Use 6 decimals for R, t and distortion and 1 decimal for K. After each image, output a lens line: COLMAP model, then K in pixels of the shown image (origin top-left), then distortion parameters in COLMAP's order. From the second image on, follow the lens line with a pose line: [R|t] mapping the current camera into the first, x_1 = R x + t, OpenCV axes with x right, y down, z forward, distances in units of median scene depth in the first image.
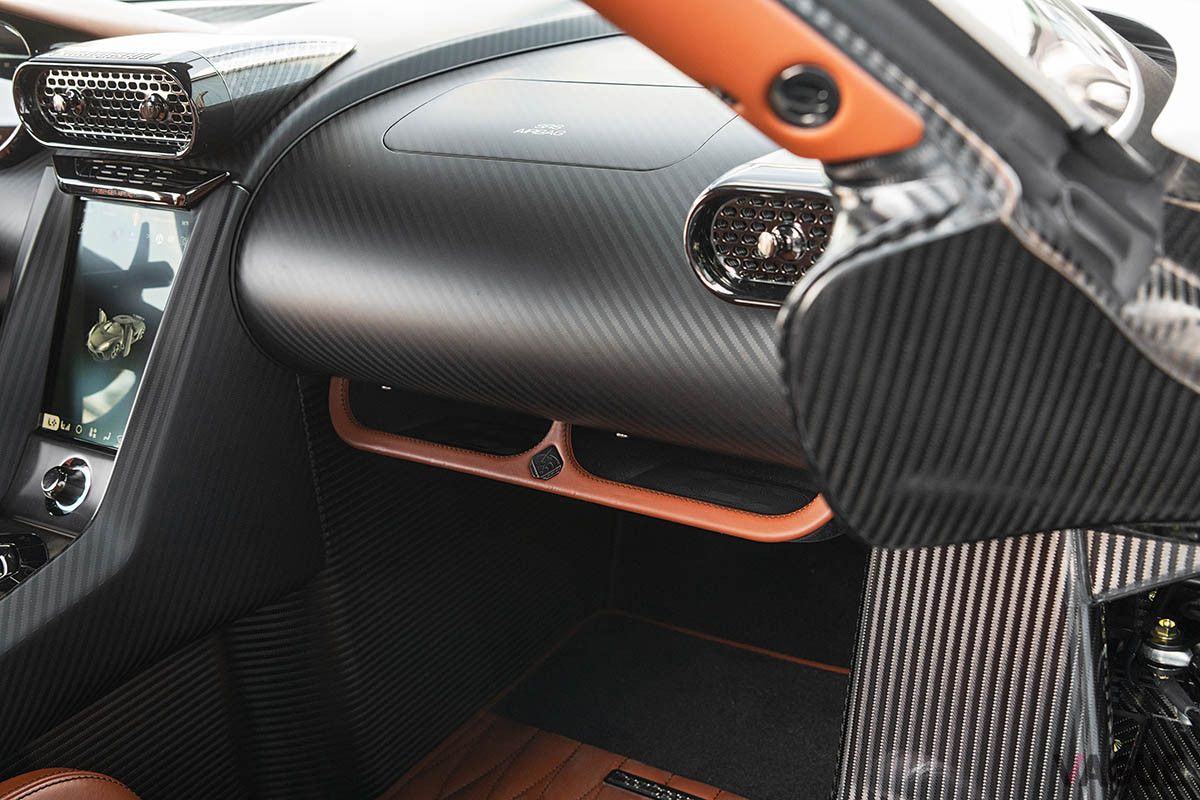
lens RADIAL K [[1455.8, 0, 600.2], [0, 1455.8, 398.4], [0, 0, 1]] dist [0.002836, 0.000000]
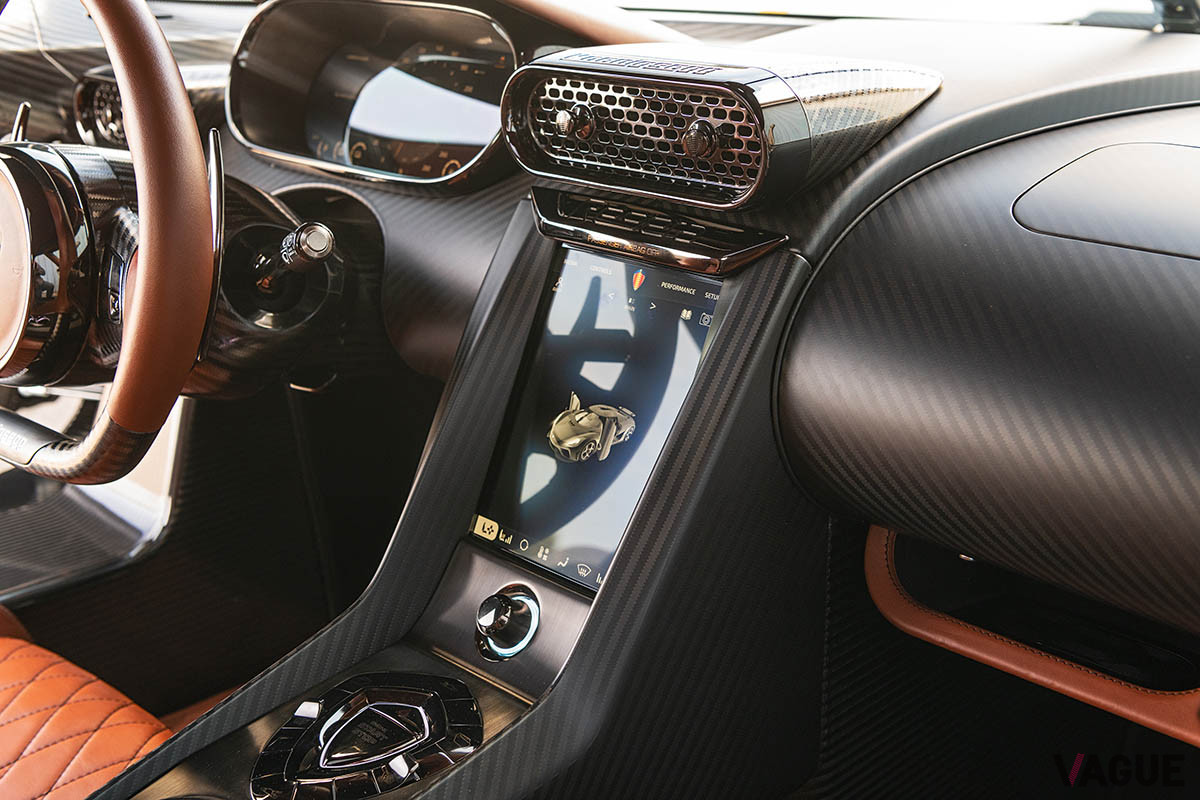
lens RADIAL K [[1553.2, 0, 599.8], [0, 1553.2, 401.0], [0, 0, 1]] dist [-0.020533, 0.000000]
pose [[0.974941, 0.123479, -0.185049, -0.182273], [-0.130958, 0.990972, -0.028705, -0.036124], [0.179834, 0.052219, 0.982310, 0.209296]]
